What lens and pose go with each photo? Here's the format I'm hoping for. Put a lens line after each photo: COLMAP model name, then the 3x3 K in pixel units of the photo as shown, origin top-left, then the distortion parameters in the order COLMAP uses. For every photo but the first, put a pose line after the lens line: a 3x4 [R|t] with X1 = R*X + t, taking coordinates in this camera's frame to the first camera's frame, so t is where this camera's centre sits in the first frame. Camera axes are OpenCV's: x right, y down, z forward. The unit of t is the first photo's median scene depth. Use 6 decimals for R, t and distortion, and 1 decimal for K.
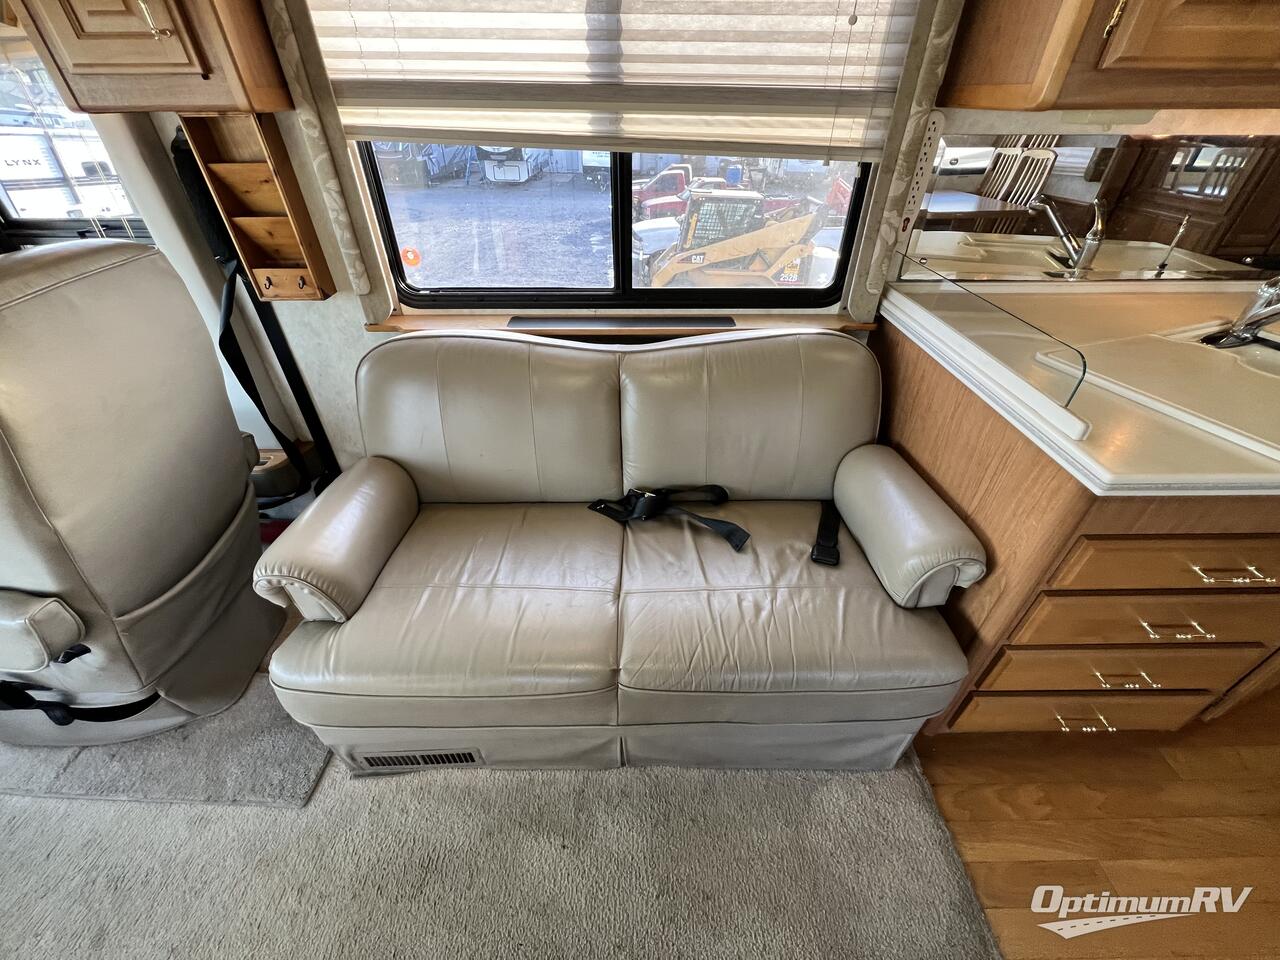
lens RADIAL K [[511.3, 0, 639.0], [0, 511.3, 482.0], [0, 0, 1]] dist [-0.000374, -0.000260]
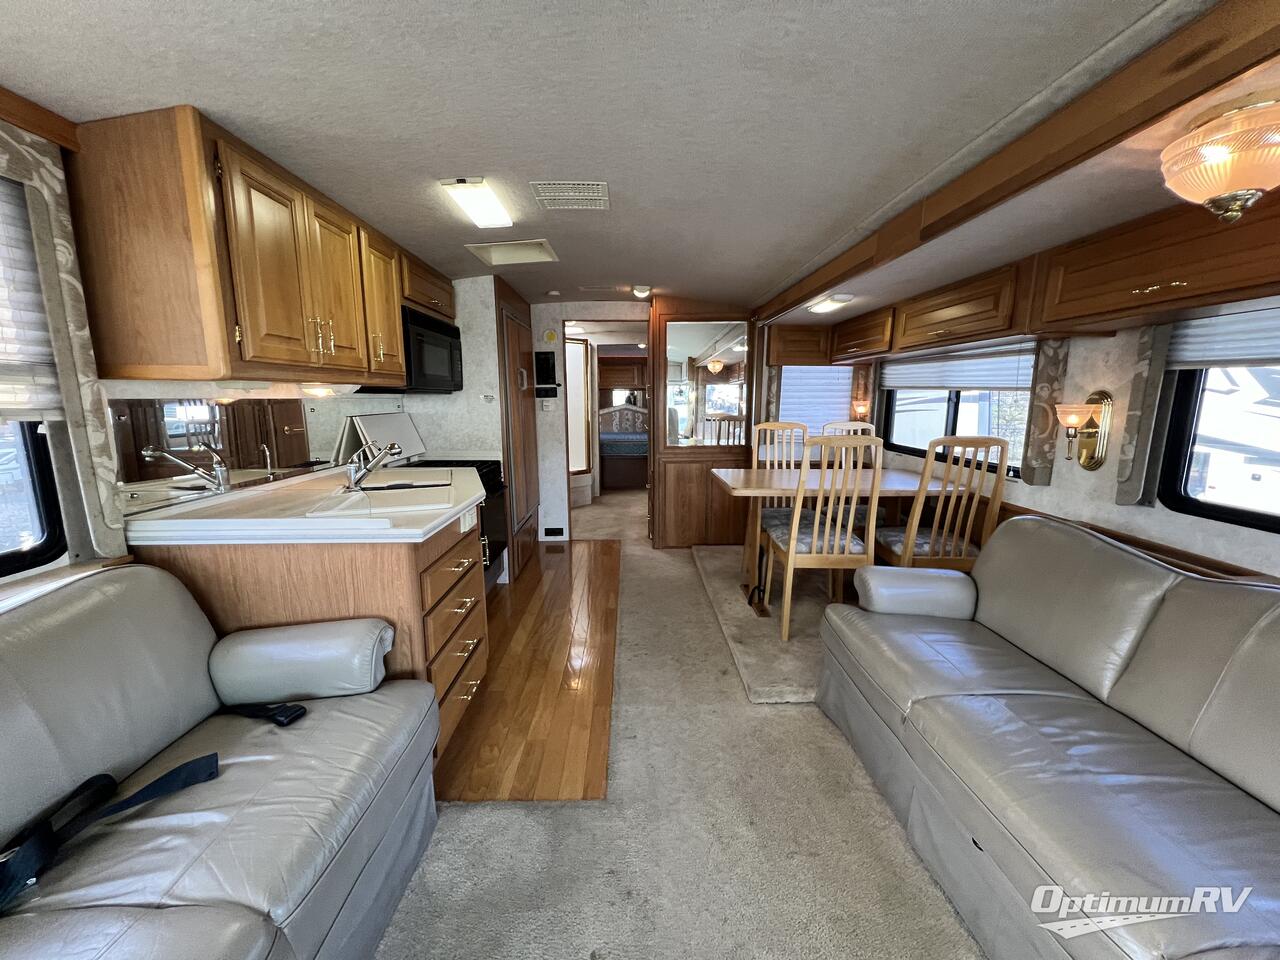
lens RADIAL K [[511.3, 0, 639.5], [0, 511.3, 484.0], [0, 0, 1]] dist [-0.000374, -0.000260]
pose [[-0.008741, -0.161247, 0.986875, -0.631386], [0.600620, 0.788207, 0.134106, 0.057711], [-0.799487, 0.593910, 0.089958, 0.028324]]
